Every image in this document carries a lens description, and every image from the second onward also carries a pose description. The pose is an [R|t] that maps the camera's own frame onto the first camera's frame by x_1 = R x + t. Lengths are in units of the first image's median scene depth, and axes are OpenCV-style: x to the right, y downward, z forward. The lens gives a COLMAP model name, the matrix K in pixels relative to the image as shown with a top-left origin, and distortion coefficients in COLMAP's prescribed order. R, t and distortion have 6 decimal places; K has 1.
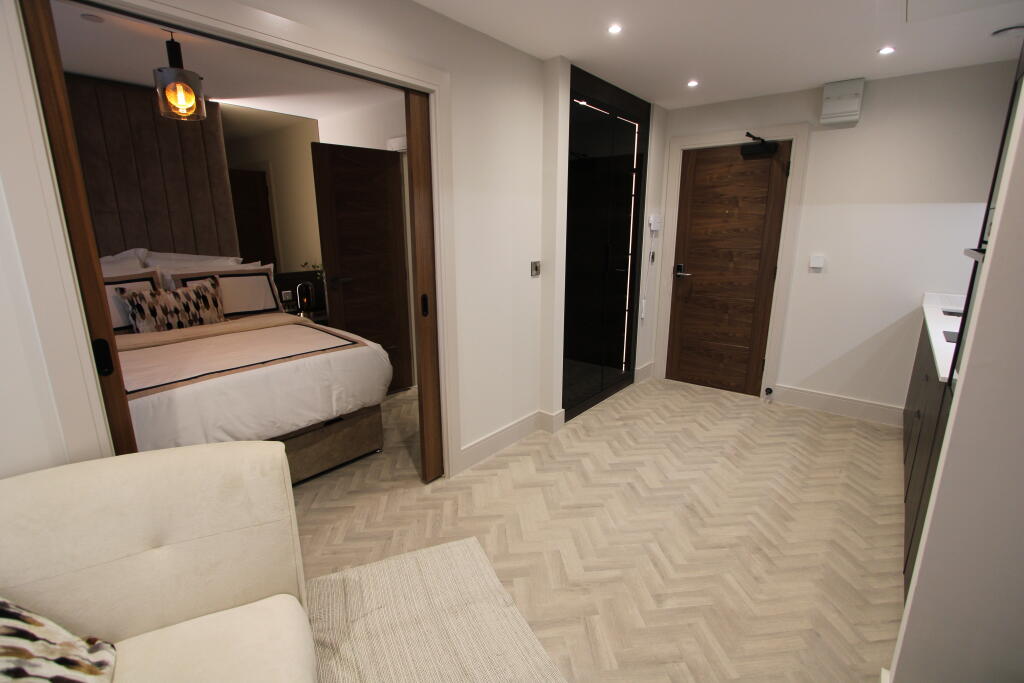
lens RADIAL K [[474.7, 0, 520.2], [0, 474.7, 340.7], [0, 0, 1]] dist [-0.003358, -0.000398]
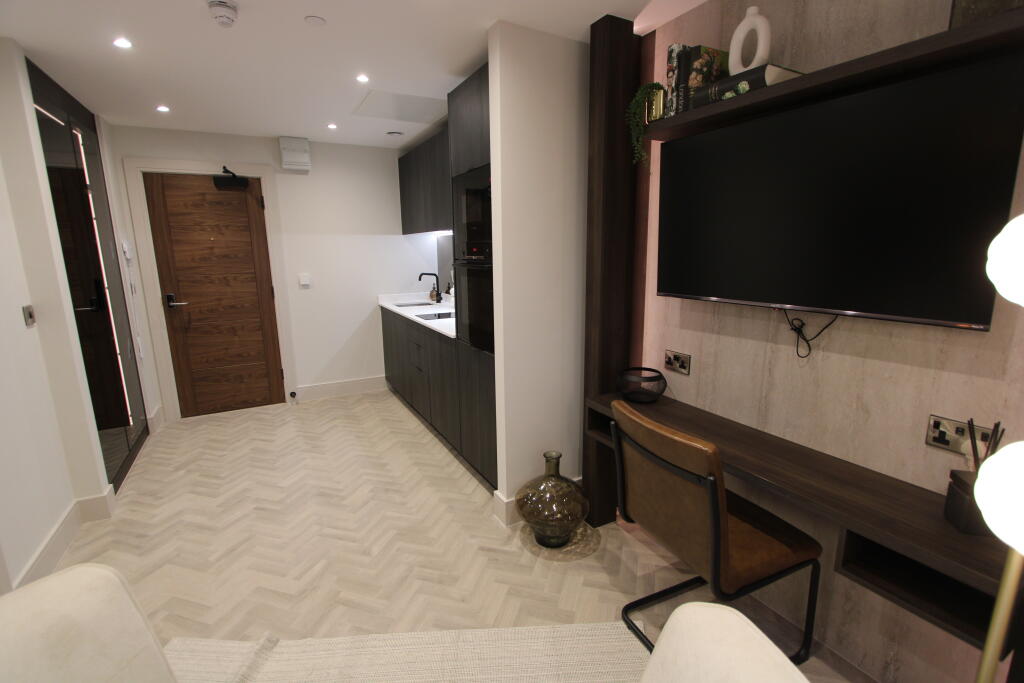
lens RADIAL K [[471.1, 0, 515.9], [0, 471.1, 343.3], [0, 0, 1]] dist [-0.011613, -0.000145]
pose [[0.392713, -0.190967, 0.899615, -0.313877], [0.225955, 0.968255, 0.106901, -0.015503], [-0.891471, 0.161291, 0.423396, 0.027233]]
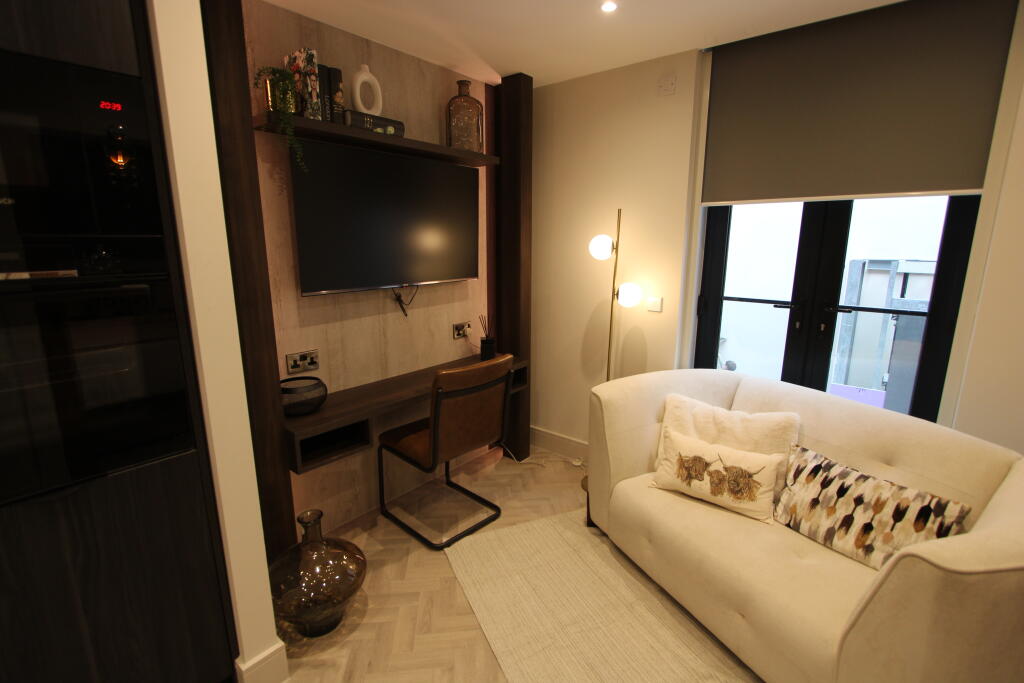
lens RADIAL K [[471.1, 0, 515.9], [0, 471.1, 343.3], [0, 0, 1]] dist [-0.011613, -0.000145]
pose [[-0.999862, -0.004510, 0.015999, 0.061457], [0.002901, 0.900387, 0.435080, -0.179101], [-0.016368, 0.435066, -0.900250, 0.693804]]
